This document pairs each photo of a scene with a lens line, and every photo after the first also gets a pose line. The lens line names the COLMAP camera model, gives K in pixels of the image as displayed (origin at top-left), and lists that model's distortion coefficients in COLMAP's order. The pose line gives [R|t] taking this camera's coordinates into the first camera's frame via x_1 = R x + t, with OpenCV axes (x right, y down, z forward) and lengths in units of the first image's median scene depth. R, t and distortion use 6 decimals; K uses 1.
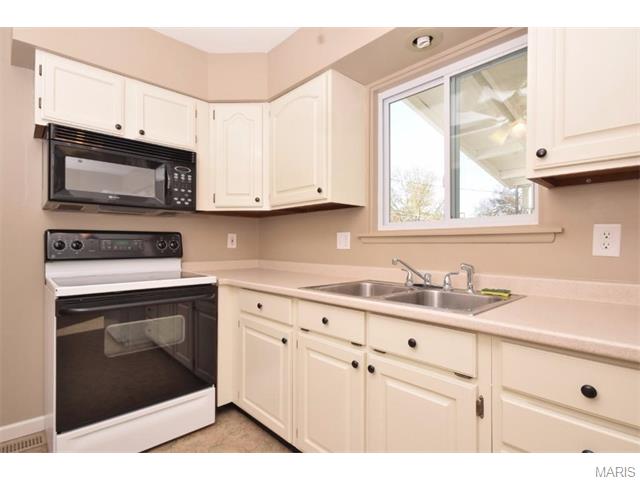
lens RADIAL K [[360.2, 0, 329.0], [0, 360.2, 242.9], [0, 0, 1]] dist [0.005547, 0.005935]
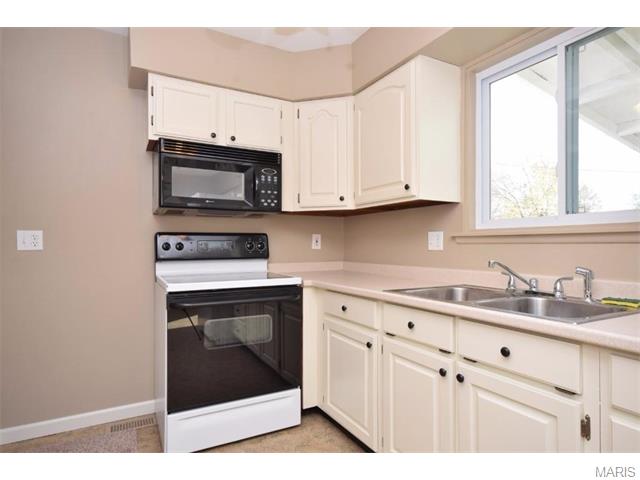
lens RADIAL K [[415.2, 0, 319.9], [0, 415.2, 241.5], [0, 0, 1]] dist [0.004945, 0.000733]
pose [[0.967510, -0.004819, -0.252786, 0.028927], [0.003933, 0.999984, -0.004012, -0.001700], [0.252801, 0.002887, 0.967514, -0.102797]]
